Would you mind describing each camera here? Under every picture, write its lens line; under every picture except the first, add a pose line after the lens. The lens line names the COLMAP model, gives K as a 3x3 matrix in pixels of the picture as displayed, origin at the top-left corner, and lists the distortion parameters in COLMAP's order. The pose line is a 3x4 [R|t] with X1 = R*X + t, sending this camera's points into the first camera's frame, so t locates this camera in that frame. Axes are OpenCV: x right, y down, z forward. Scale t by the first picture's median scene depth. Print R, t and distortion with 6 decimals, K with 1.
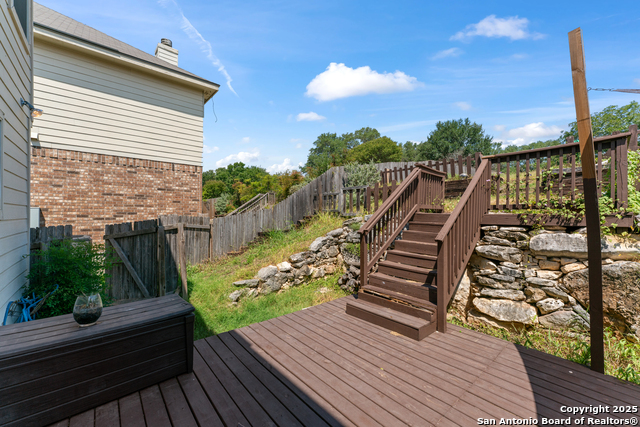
lens RADIAL K [[255.5, 0, 324.3], [0, 255.5, 214.4], [0, 0, 1]] dist [0.001888, -0.000841]
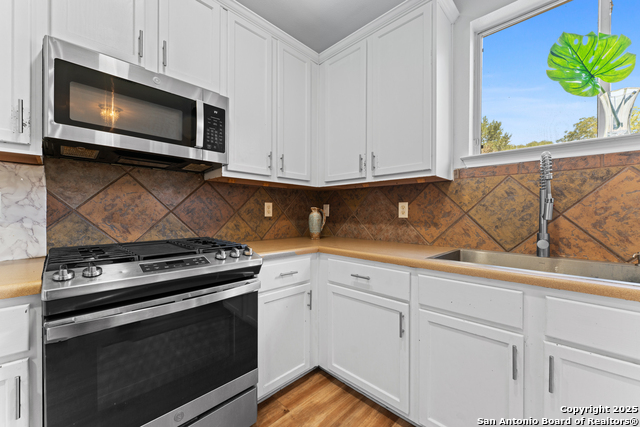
lens RADIAL K [[255.5, 0, 317.1], [0, 255.5, 212.5], [0, 0, 1]] dist [0.001888, -0.000841]
pose [[0.998818, 0.005081, 0.048348, -0.666660], [-0.005141, 0.999986, 0.001106, 0.048452], [-0.048341, -0.001354, 0.998830, 0.103143]]
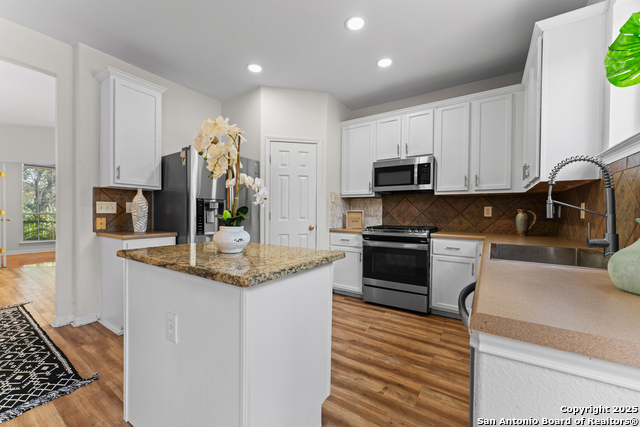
lens RADIAL K [[255.5, 0, 319.2], [0, 255.5, 215.6], [0, 0, 1]] dist [0.001888, -0.000841]
pose [[0.228786, 0.011671, -0.973407, -0.338545], [-0.004943, 0.999929, 0.010827, 0.049160], [0.973464, 0.002334, 0.228828, 0.035724]]
